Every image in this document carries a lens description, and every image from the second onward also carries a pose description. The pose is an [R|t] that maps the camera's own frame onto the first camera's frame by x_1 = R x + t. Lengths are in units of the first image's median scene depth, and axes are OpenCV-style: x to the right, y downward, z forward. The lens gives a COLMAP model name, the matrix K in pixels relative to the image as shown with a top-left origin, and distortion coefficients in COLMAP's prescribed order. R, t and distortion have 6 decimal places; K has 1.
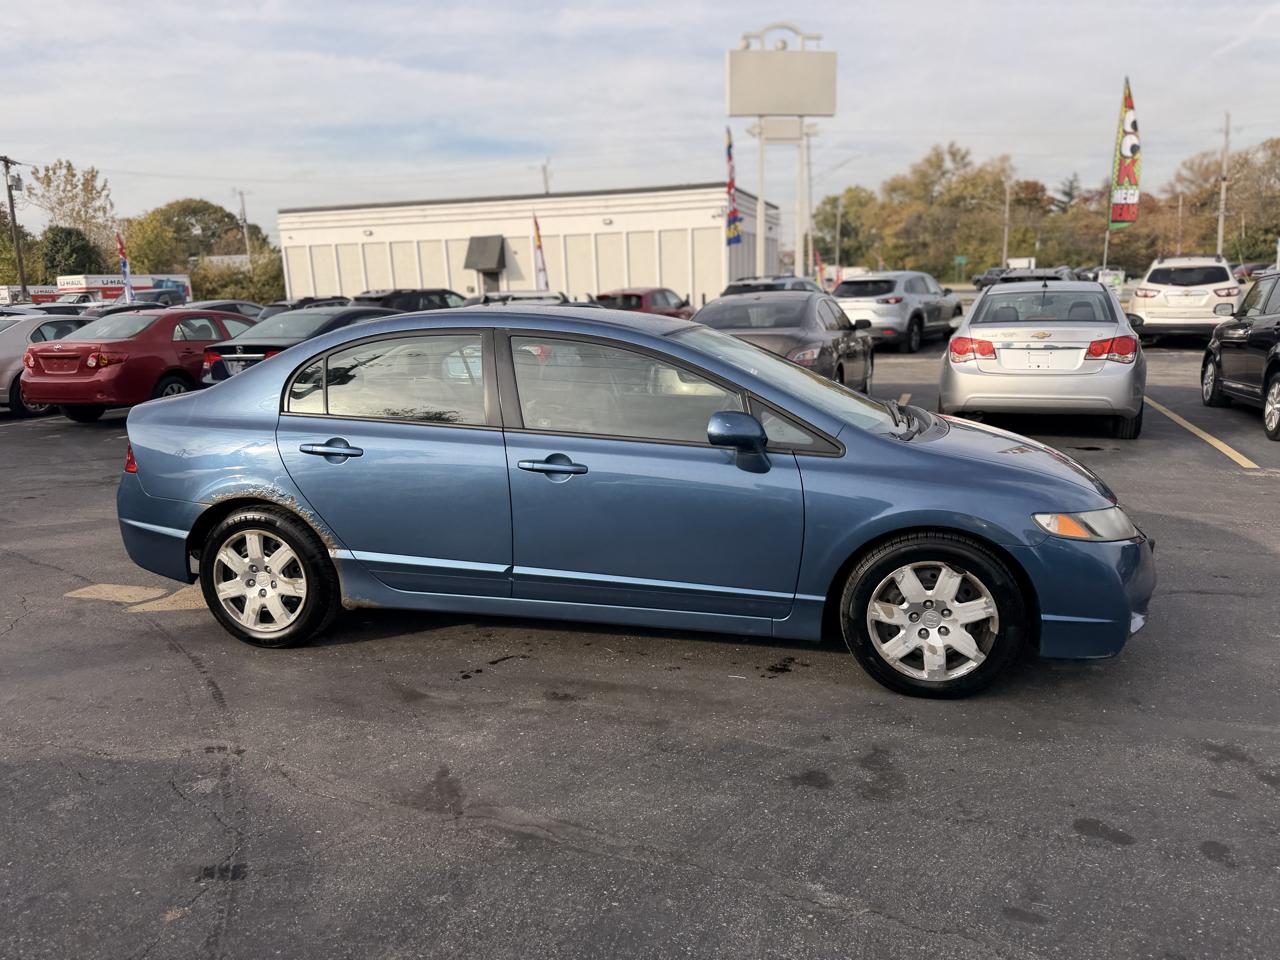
lens RADIAL K [[905.5, 0, 642.7], [0, 905.5, 476.0], [0, 0, 1]] dist [0.018568, -0.021341]
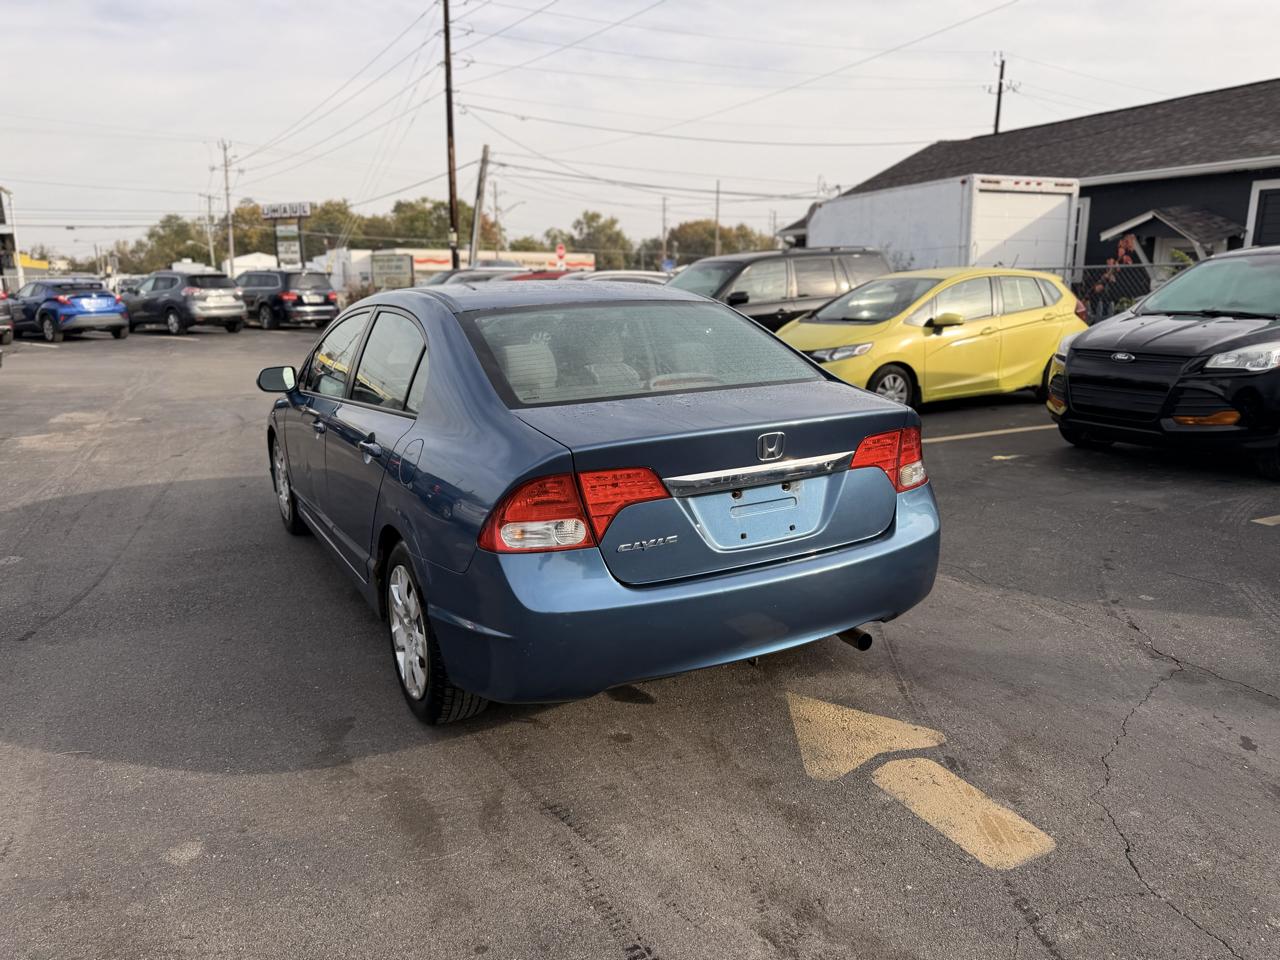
lens RADIAL K [[903.8, 0, 645.3], [0, 903.8, 490.5], [0, 0, 1]] dist [0.034357, -0.045561]
pose [[-0.676432, -0.135362, 0.723959, -0.998684], [0.167951, 0.928717, 0.330572, -0.300778], [-0.717100, 0.345199, -0.605480, 1.699649]]
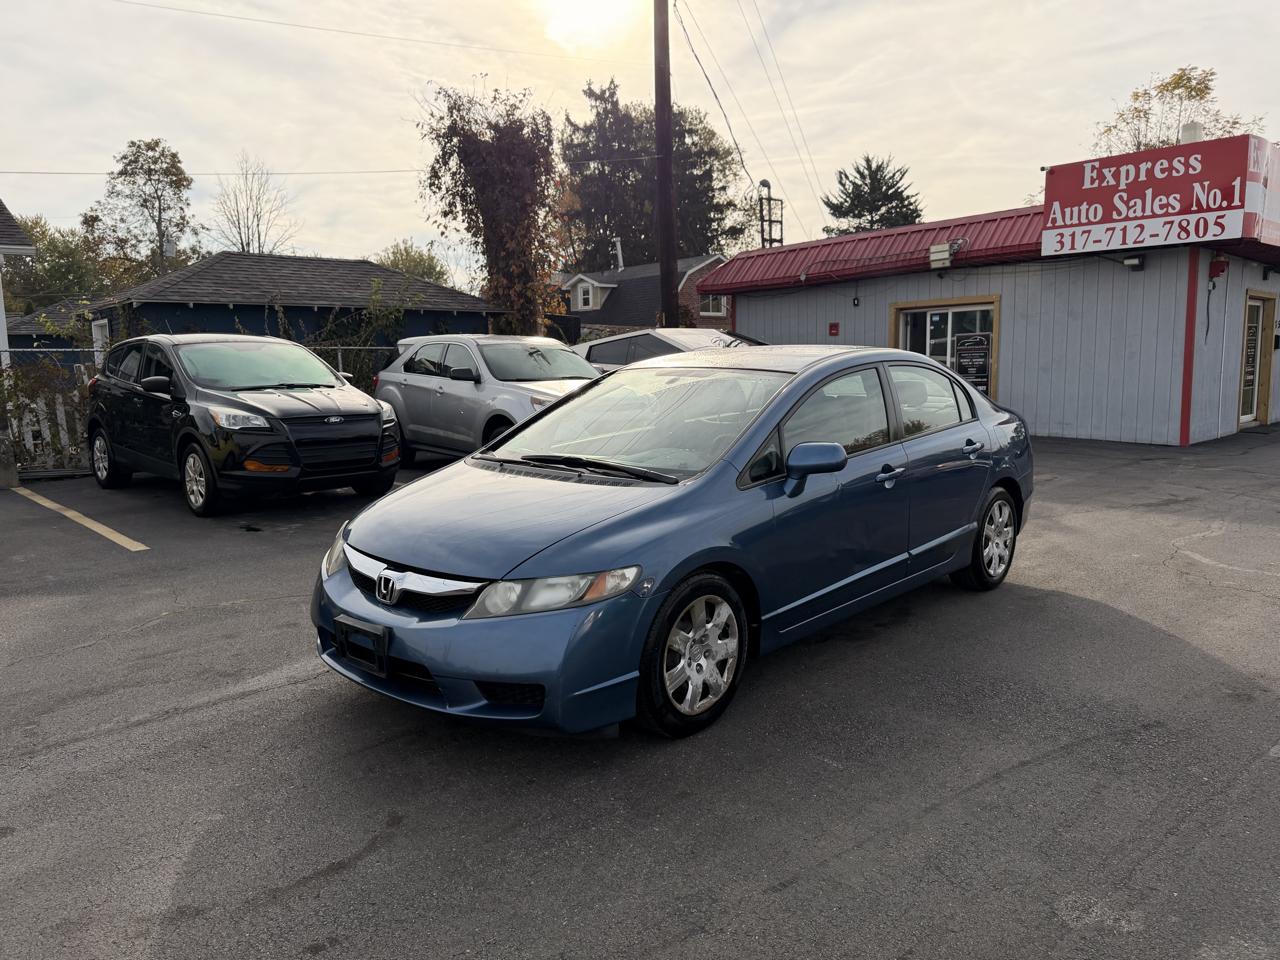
lens RADIAL K [[903.8, 0, 637.6], [0, 903.8, 476.7], [0, 0, 1]] dist [0.034357, -0.045561]
pose [[-0.495775, 0.141800, -0.856796, 1.107242], [-0.145390, 0.959104, 0.242861, -0.309040], [0.856195, 0.244974, -0.454883, 1.553490]]
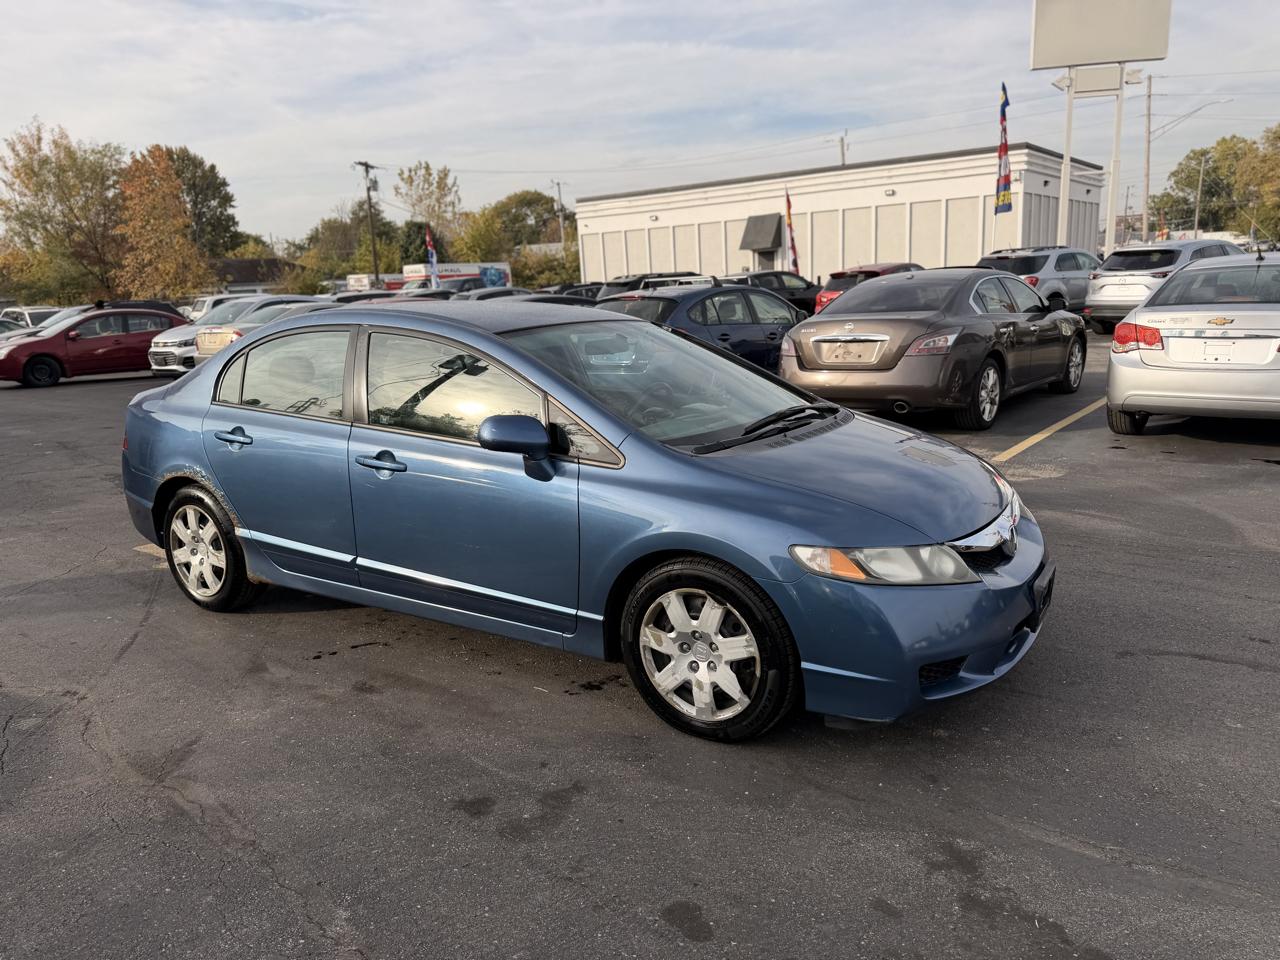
lens RADIAL K [[903.8, 0, 646.2], [0, 903.8, 487.4], [0, 0, 1]] dist [0.034357, -0.045561]
pose [[0.945007, 0.055903, -0.322237, 0.460257], [-0.044585, 0.998105, 0.042401, -0.035246], [0.323996, -0.025703, 0.945709, 0.114711]]
